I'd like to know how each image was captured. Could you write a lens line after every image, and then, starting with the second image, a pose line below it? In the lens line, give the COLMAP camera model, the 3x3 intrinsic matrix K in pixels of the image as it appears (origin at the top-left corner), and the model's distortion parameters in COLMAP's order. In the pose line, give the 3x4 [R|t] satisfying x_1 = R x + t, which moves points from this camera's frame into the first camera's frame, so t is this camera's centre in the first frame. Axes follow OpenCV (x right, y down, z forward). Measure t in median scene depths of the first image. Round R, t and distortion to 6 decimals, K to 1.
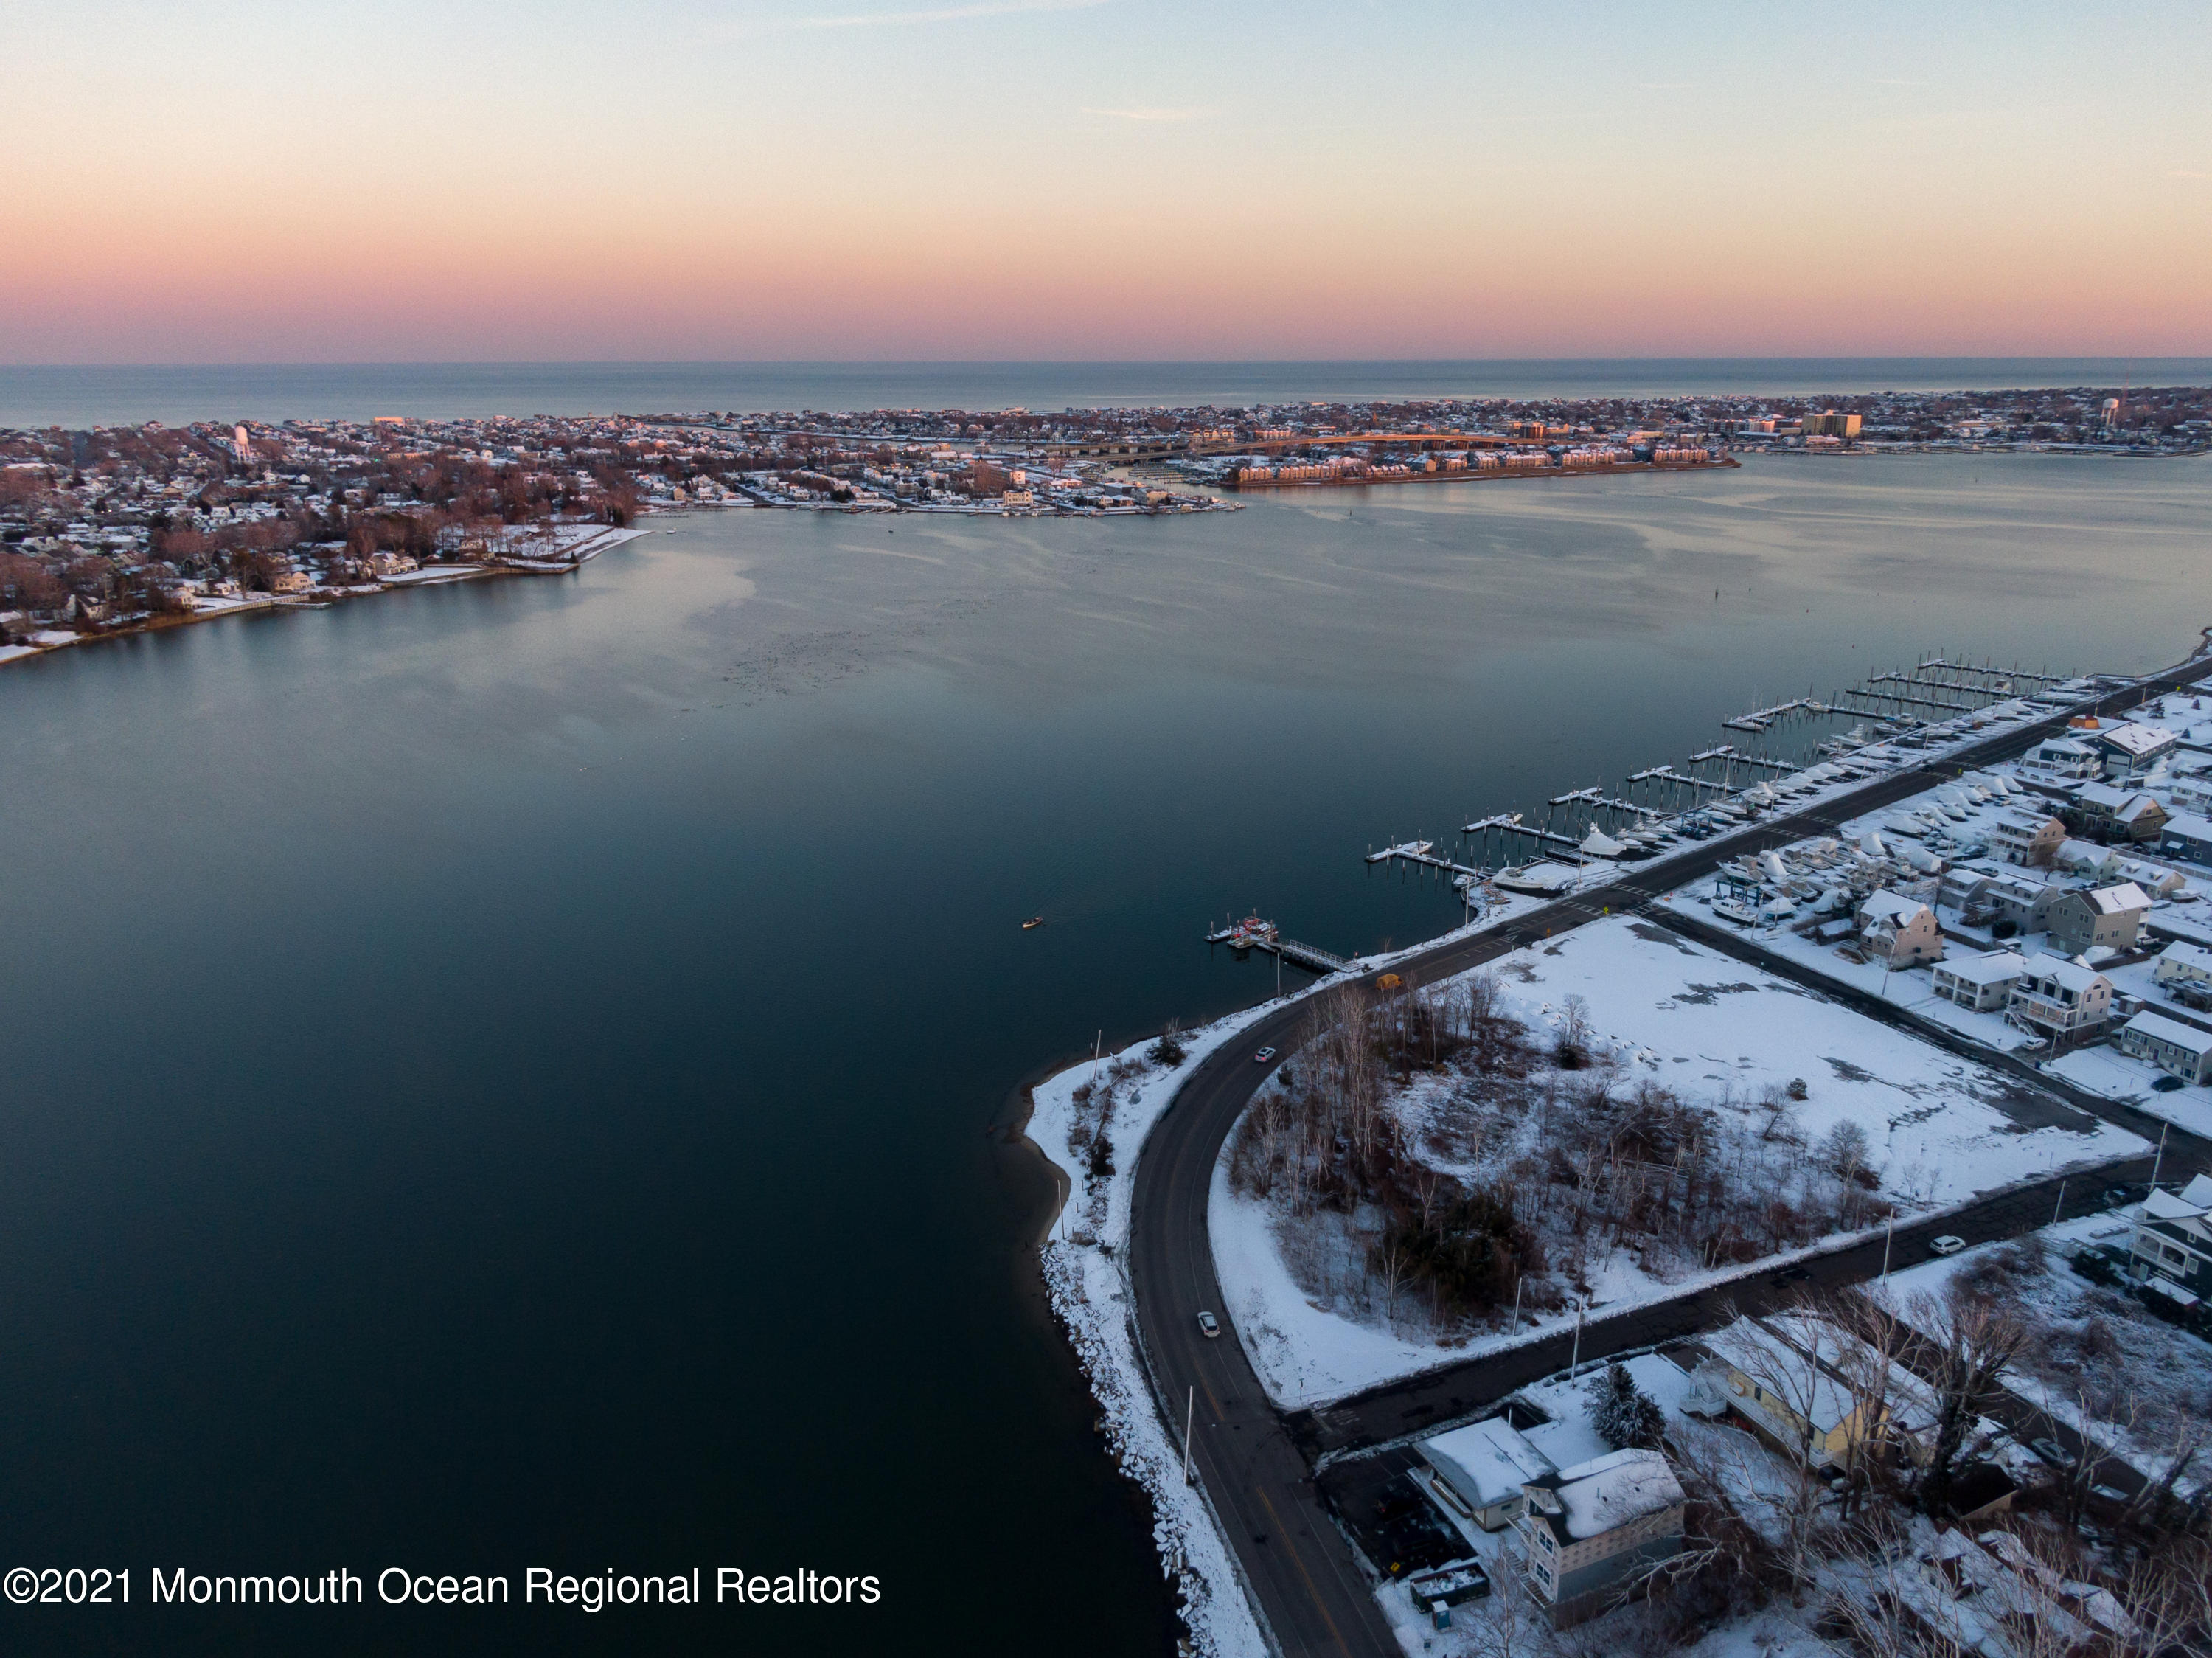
lens RADIAL K [[1631.8, 0, 1151.0], [0, 1631.8, 863.5], [0, 0, 1]] dist [0.059339, -0.094773]
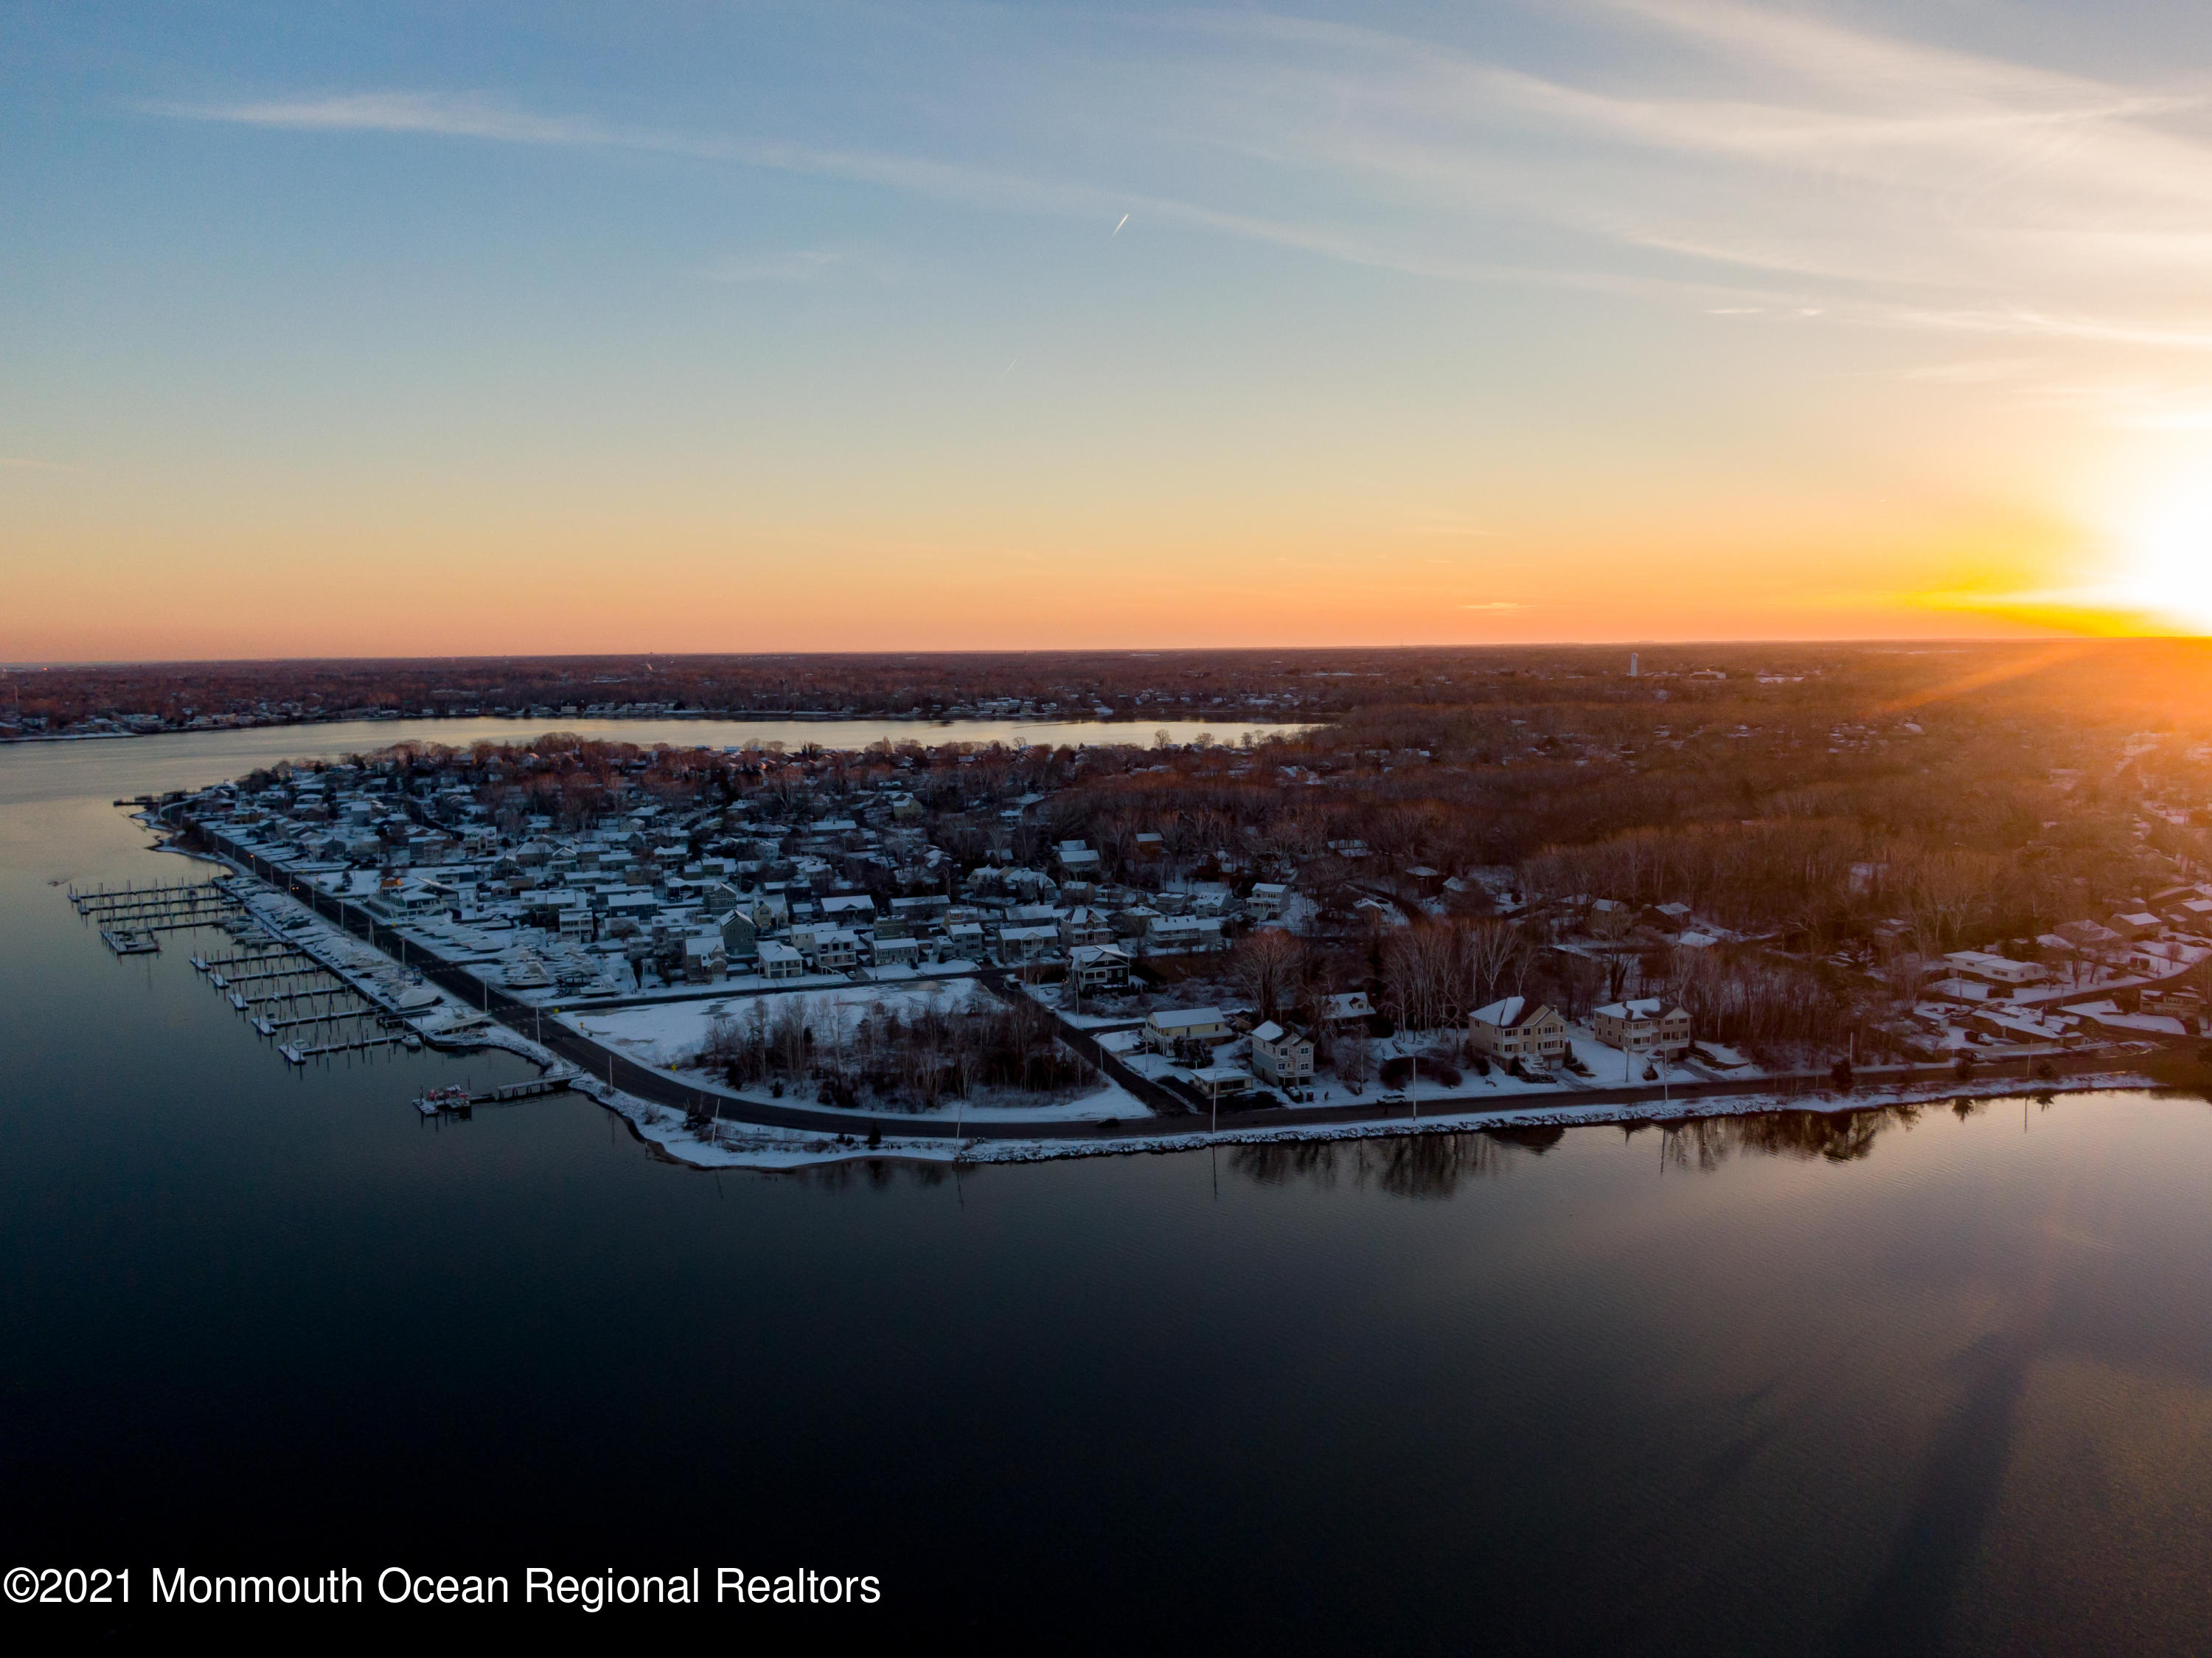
lens RADIAL K [[1572.2, 0, 1106.0], [0, 1572.2, 829.0], [0, 0, 1]] dist [0.068997, -0.122846]
pose [[0.089275, -0.114057, 0.989455, -1.017334], [0.305159, 0.948779, 0.081835, -0.087339], [-0.948108, 0.294635, 0.119508, 0.451764]]
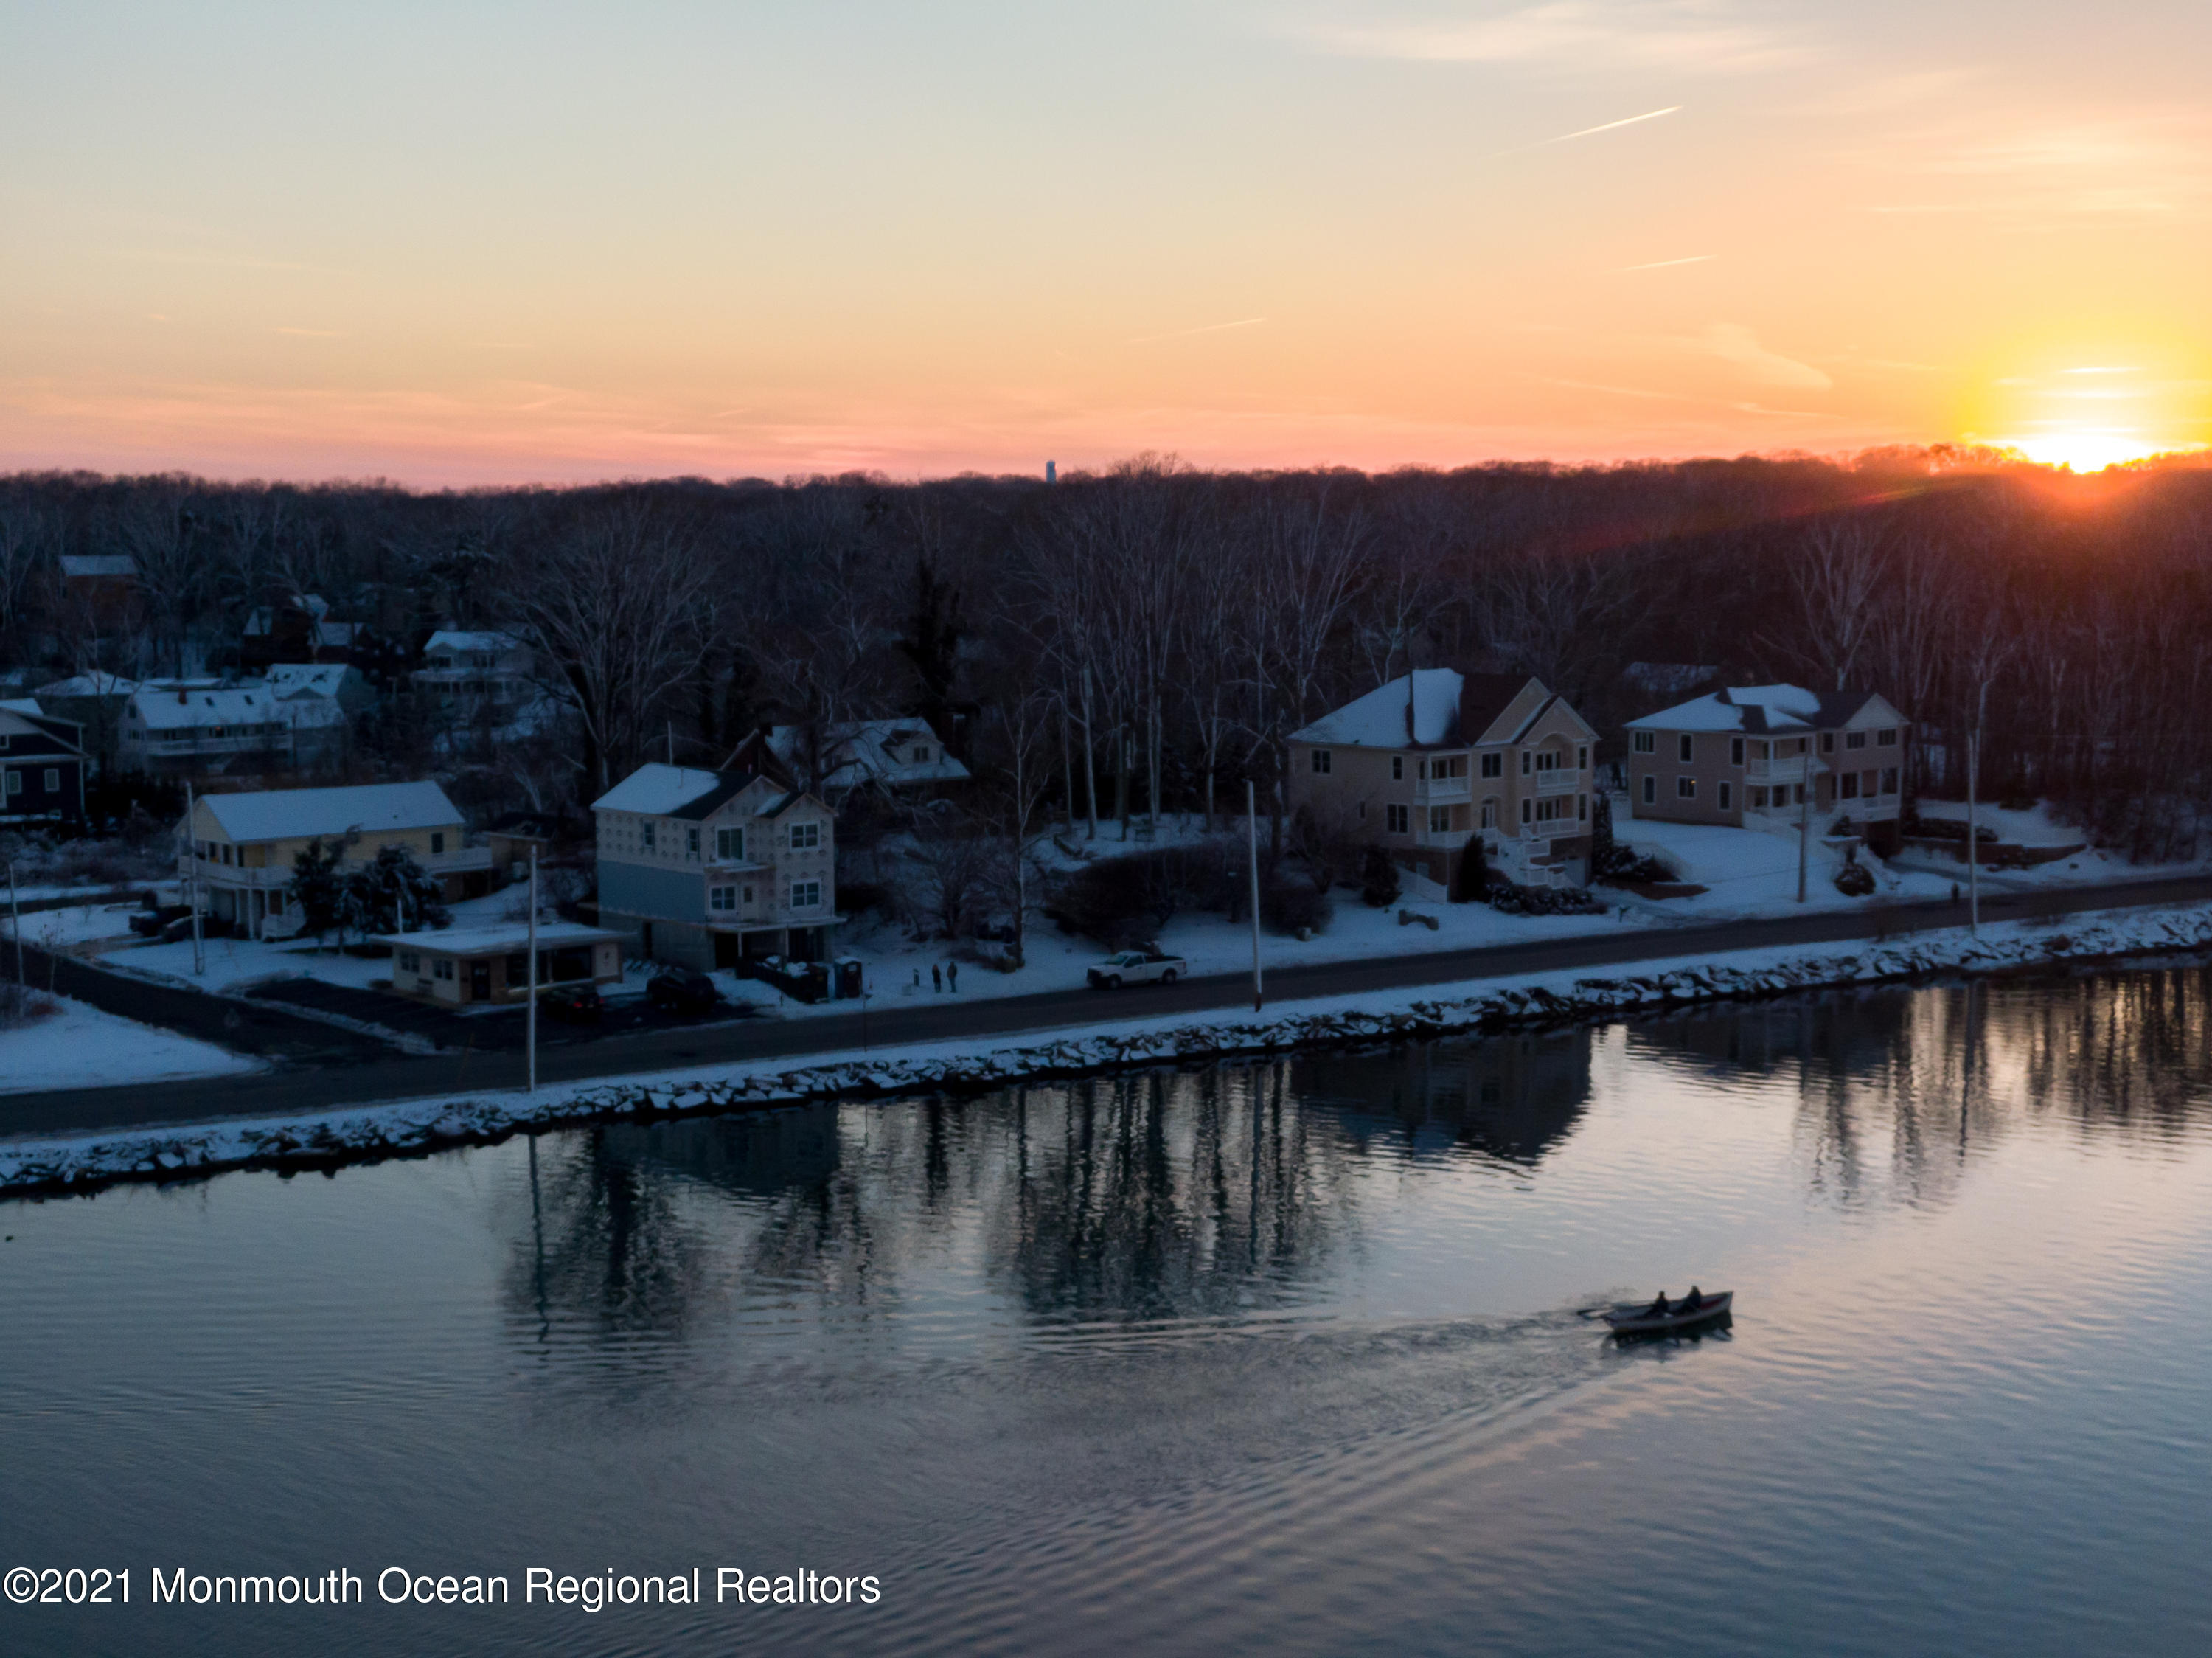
lens RADIAL K [[3143.5, 0, 1106.0], [0, 3143.5, 829.0], [0, 0, 1]] dist [0.054771, -0.231588]
pose [[-0.263532, -0.092743, 0.960182, -0.504276], [0.295938, 0.939598, 0.171977, 0.113681], [-0.918135, 0.329476, -0.220168, 0.582873]]
